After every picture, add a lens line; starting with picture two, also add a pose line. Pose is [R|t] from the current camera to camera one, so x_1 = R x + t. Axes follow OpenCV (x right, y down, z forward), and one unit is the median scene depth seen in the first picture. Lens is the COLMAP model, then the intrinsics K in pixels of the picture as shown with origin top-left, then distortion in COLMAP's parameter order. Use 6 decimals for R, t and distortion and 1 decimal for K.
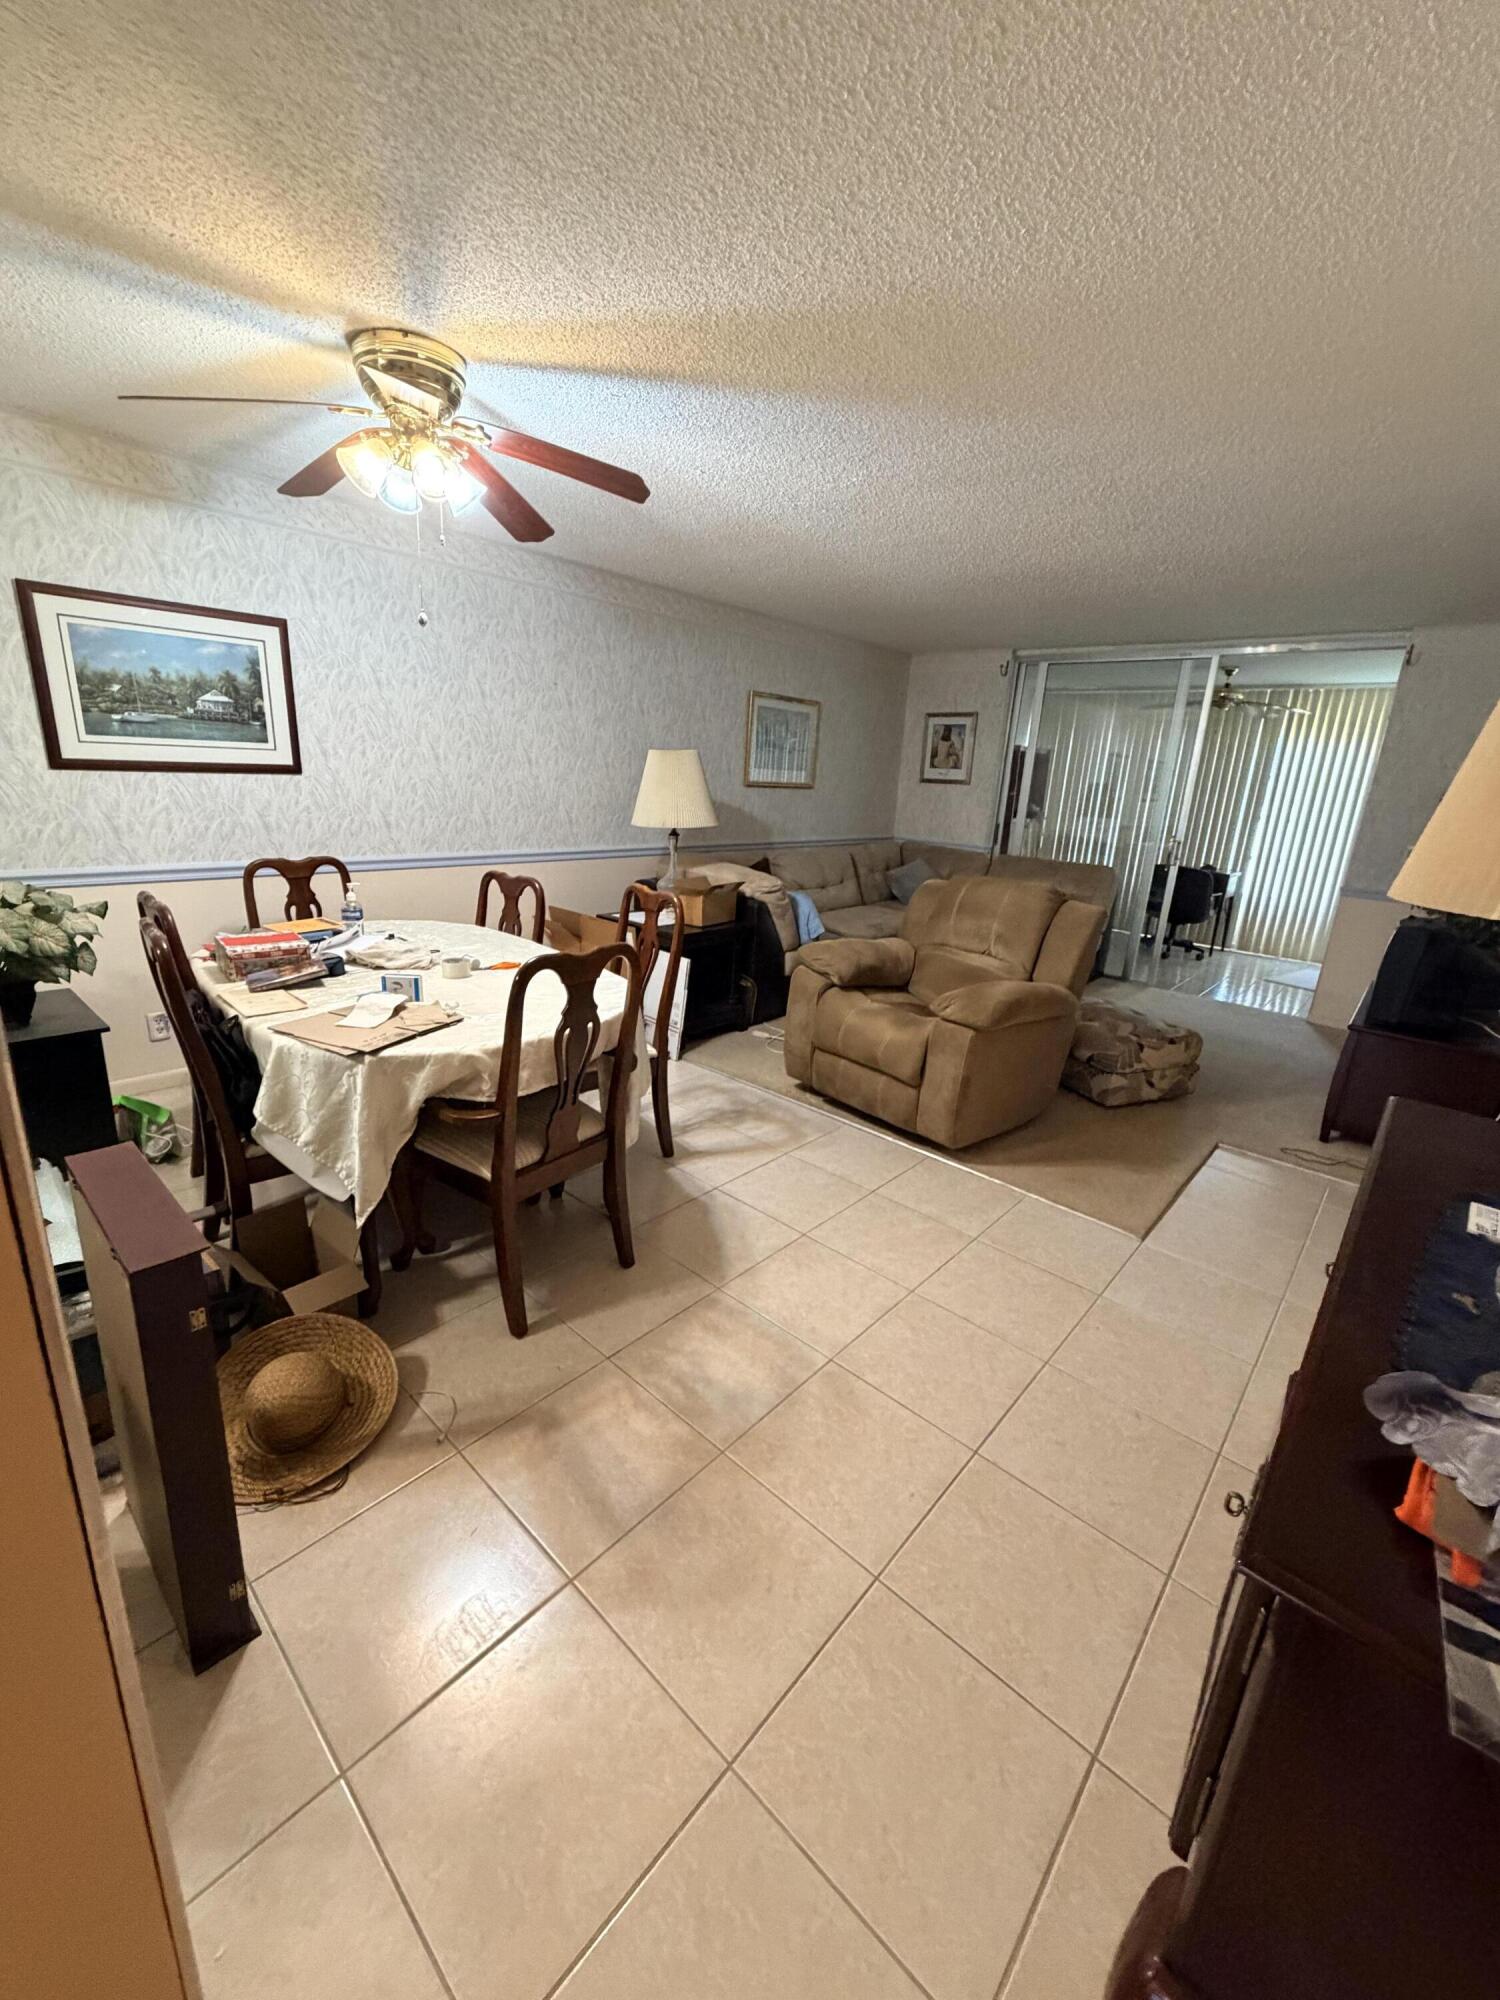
lens RADIAL K [[797.1, 0, 745.1], [0, 797.1, 996.8], [0, 0, 1]] dist [-0.000354, -0.000093]
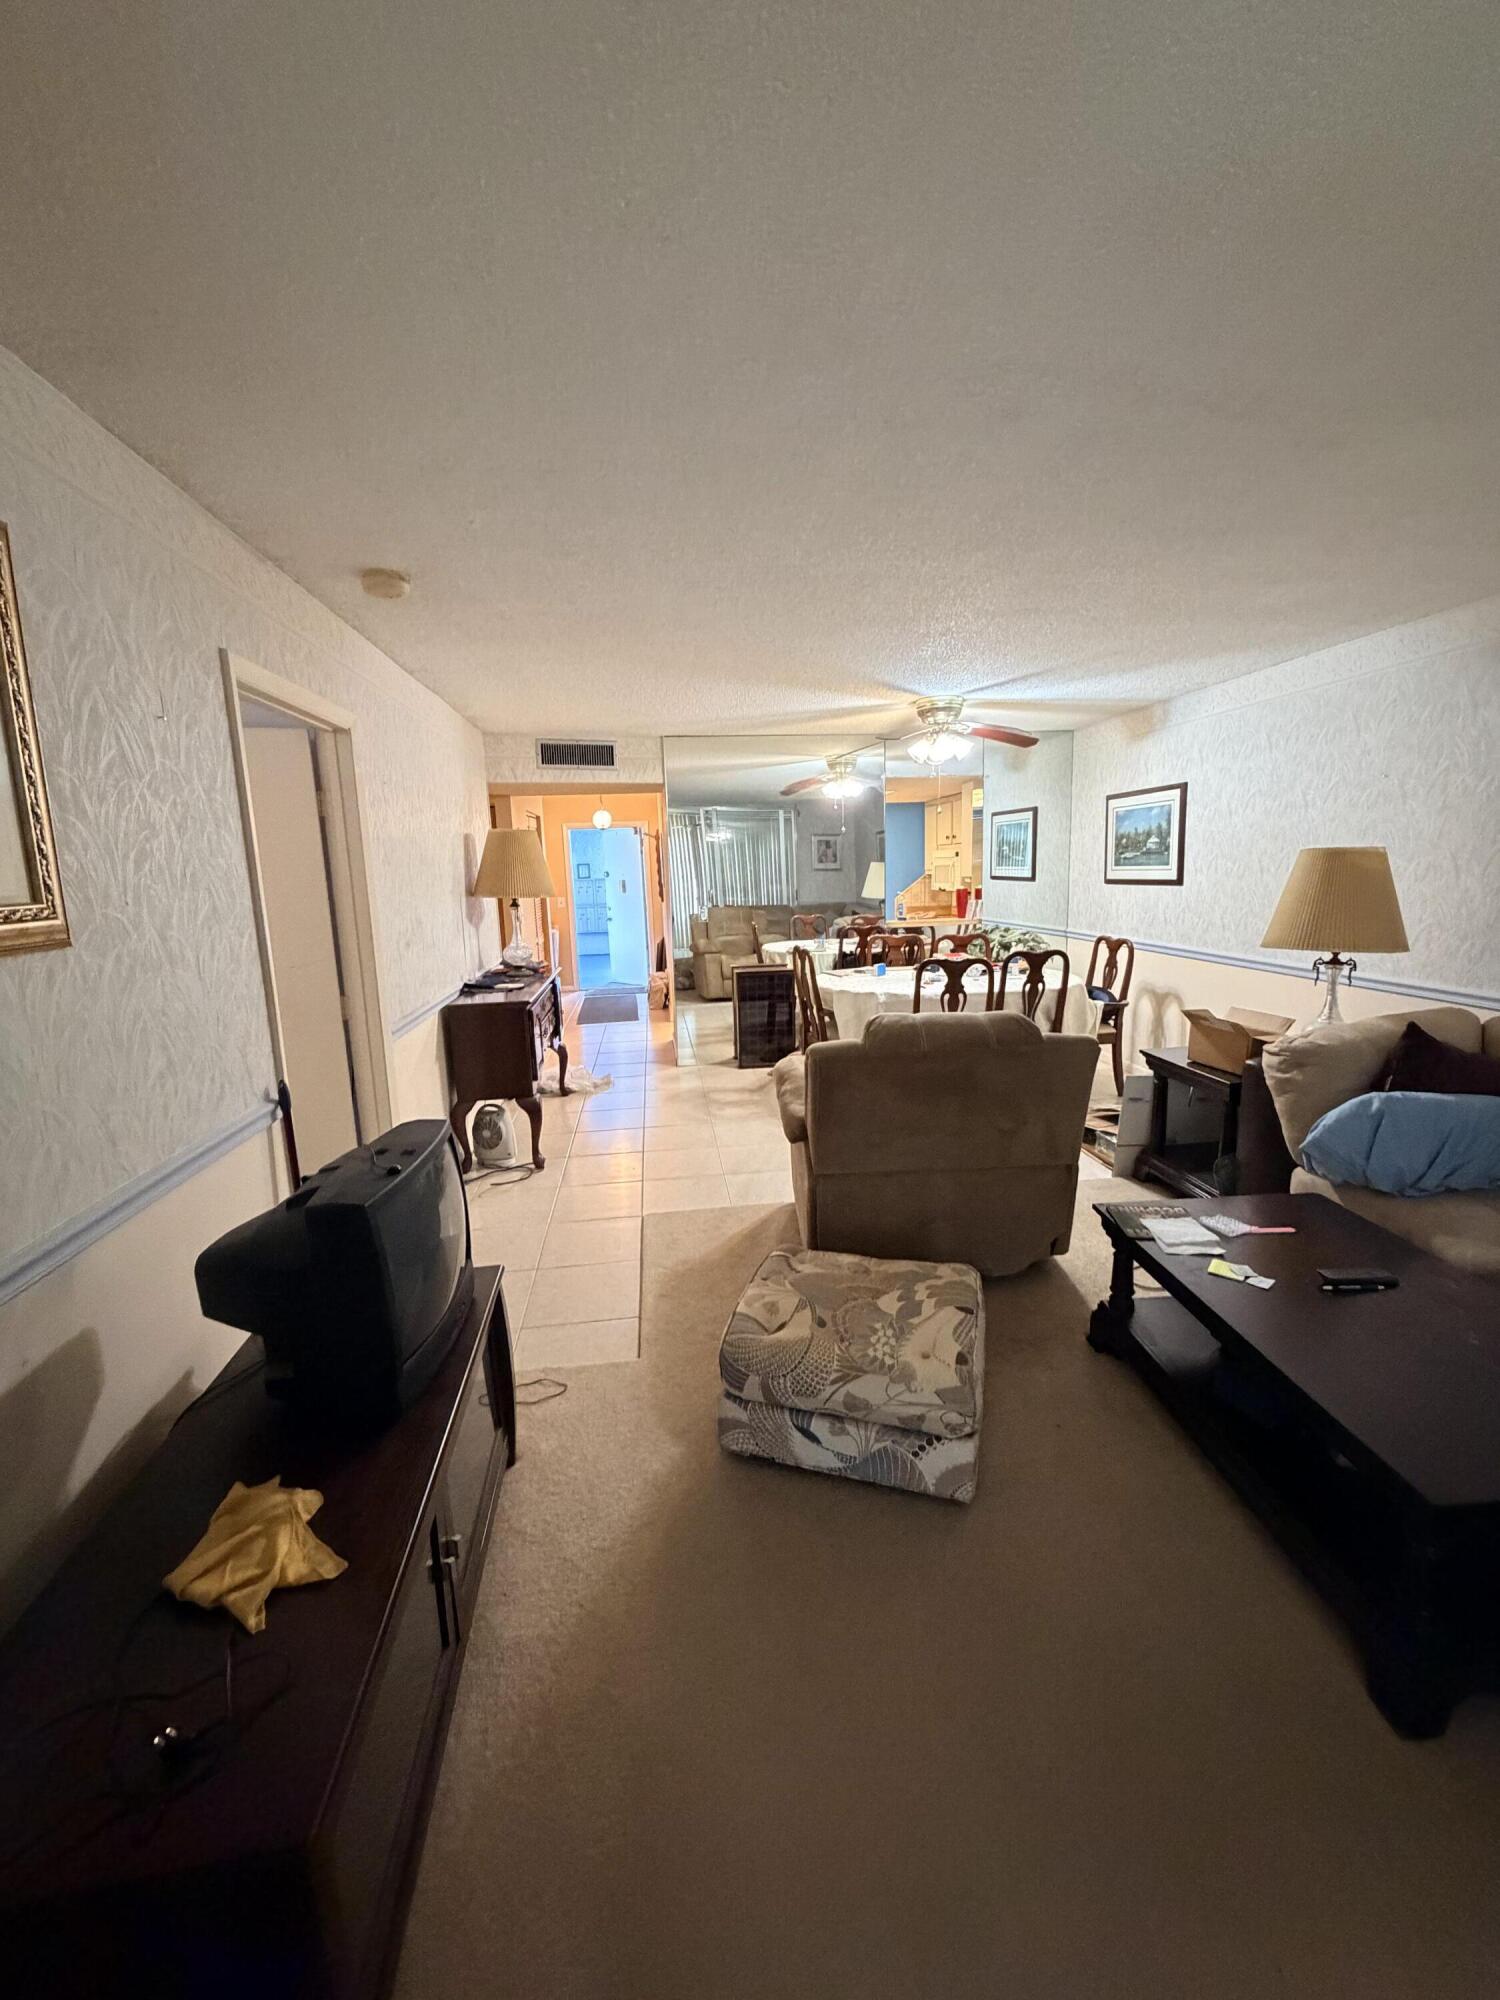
lens RADIAL K [[797.1, 0, 745.1], [0, 797.1, 996.8], [0, 0, 1]] dist [-0.000354, -0.000093]
pose [[-0.662445, 0.087851, -0.743942, 1.170757], [-0.211936, 0.930547, 0.298606, -0.406986], [0.718506, 0.355478, -0.597817, 1.563003]]
